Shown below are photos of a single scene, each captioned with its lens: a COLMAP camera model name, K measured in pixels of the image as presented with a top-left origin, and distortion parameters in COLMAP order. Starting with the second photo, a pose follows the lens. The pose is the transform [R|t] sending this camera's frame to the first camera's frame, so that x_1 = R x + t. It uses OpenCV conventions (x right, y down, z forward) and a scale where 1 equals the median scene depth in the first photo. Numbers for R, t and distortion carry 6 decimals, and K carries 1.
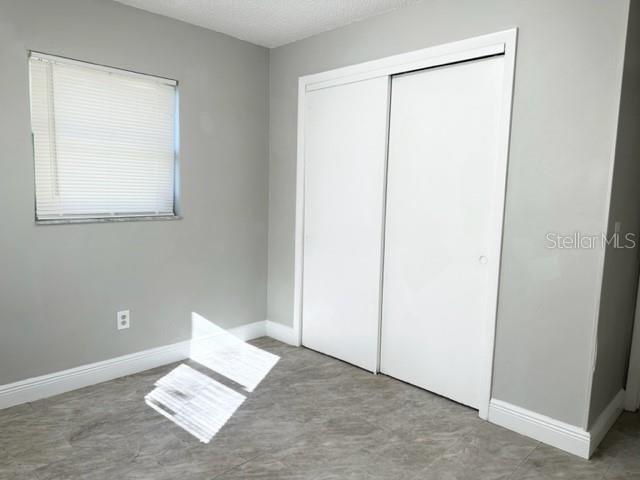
lens RADIAL K [[452.7, 0, 316.2], [0, 452.7, 238.9], [0, 0, 1]] dist [0.063505, -0.061869]
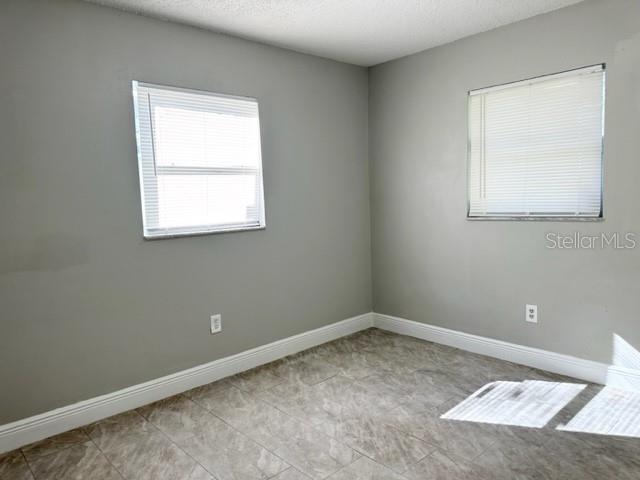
lens RADIAL K [[452.7, 0, 316.2], [0, 452.7, 238.9], [0, 0, 1]] dist [0.063505, -0.061869]
pose [[-0.046030, 0.076918, -0.995974, 0.687209], [-0.073522, 0.994066, 0.080168, -0.045905], [0.996231, 0.076916, -0.040101, 0.568556]]
